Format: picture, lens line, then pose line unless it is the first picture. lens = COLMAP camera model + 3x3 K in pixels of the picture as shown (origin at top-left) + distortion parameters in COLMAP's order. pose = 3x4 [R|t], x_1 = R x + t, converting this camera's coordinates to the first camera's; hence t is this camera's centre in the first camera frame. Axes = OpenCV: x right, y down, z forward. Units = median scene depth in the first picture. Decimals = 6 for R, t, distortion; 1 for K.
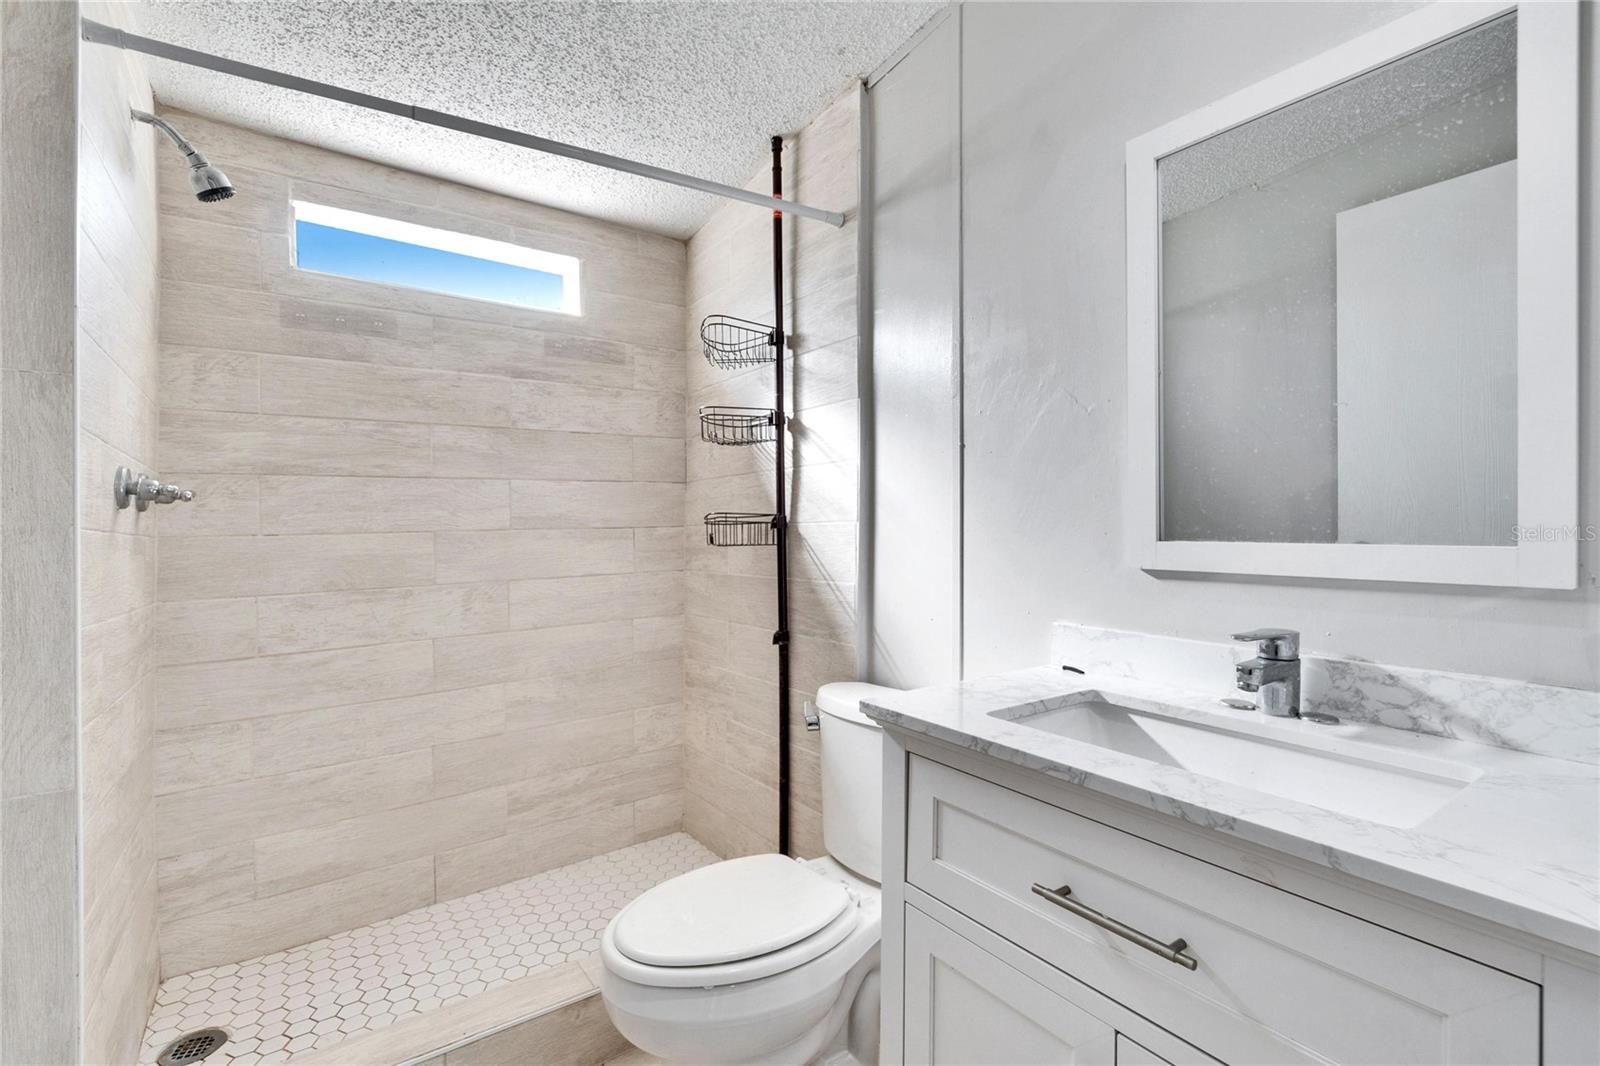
lens RADIAL K [[702.7, 0, 793.0], [0, 702.7, 520.7], [0, 0, 1]] dist [-0.005591, -0.001665]
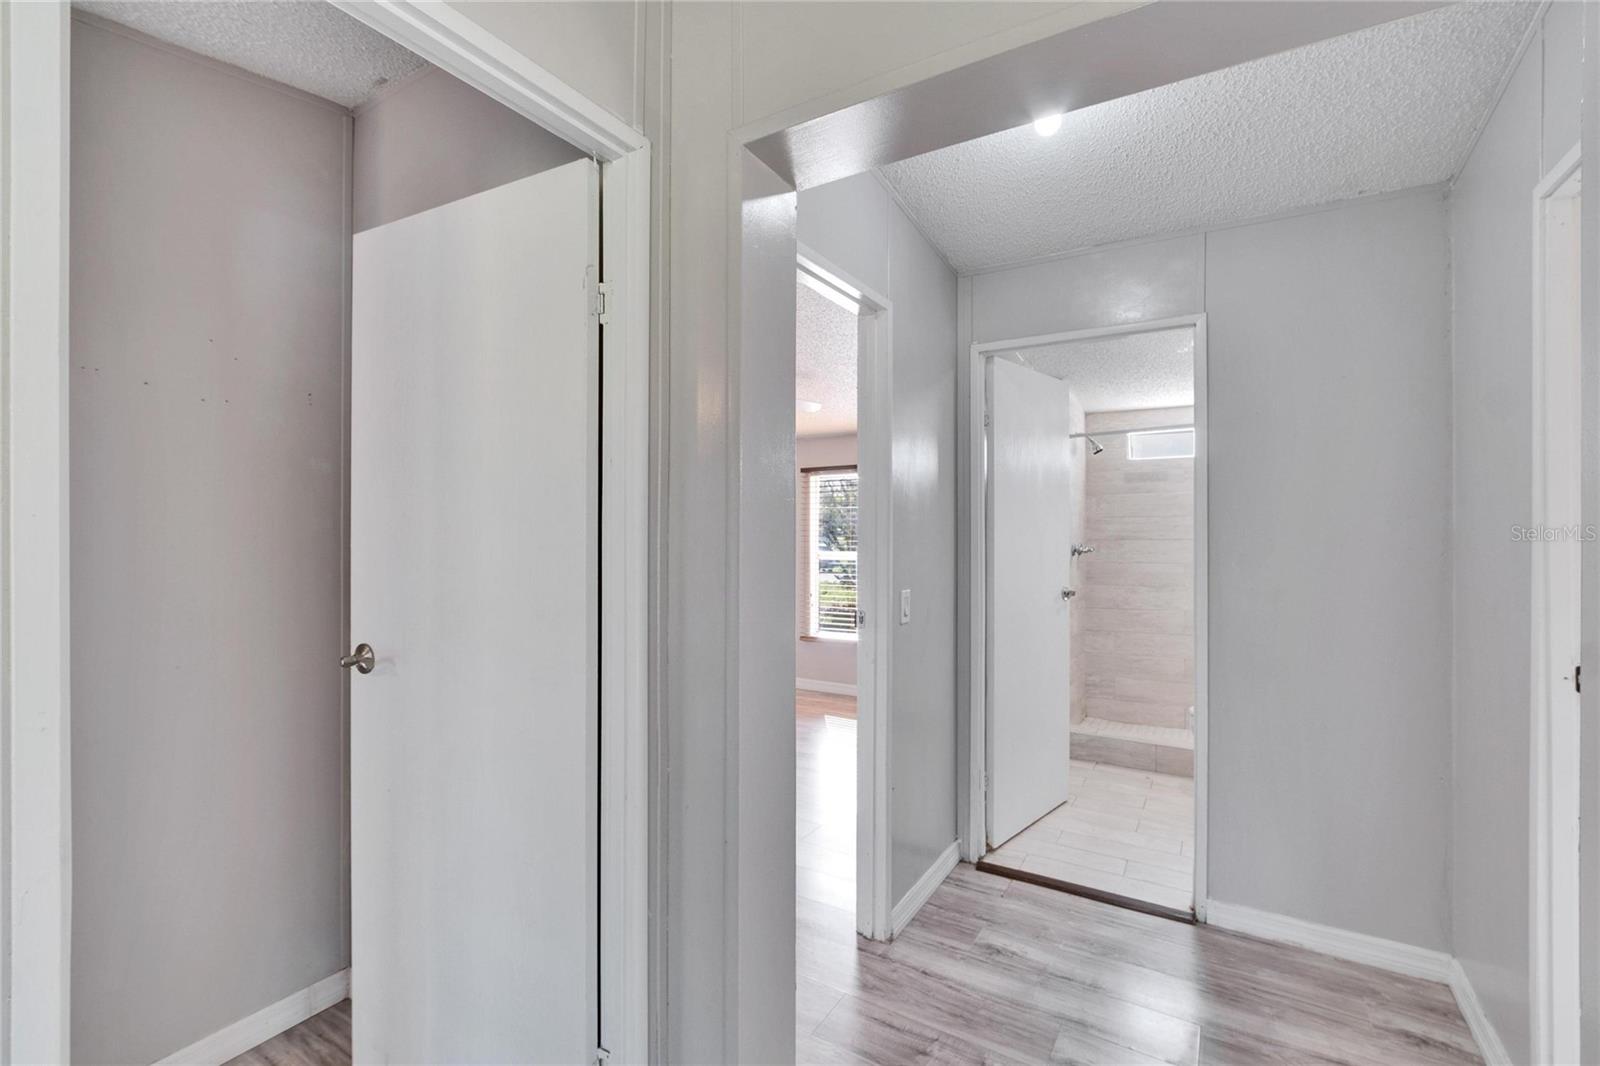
lens RADIAL K [[702.7, 0, 796.8], [0, 702.7, 530.2], [0, 0, 1]] dist [-0.005591, -0.001665]
pose [[0.383452, -0.001051, -0.923560, 1.283623], [-0.001221, 0.999998, -0.001646, -0.101298], [0.923560, 0.001759, 0.383449, -1.191427]]
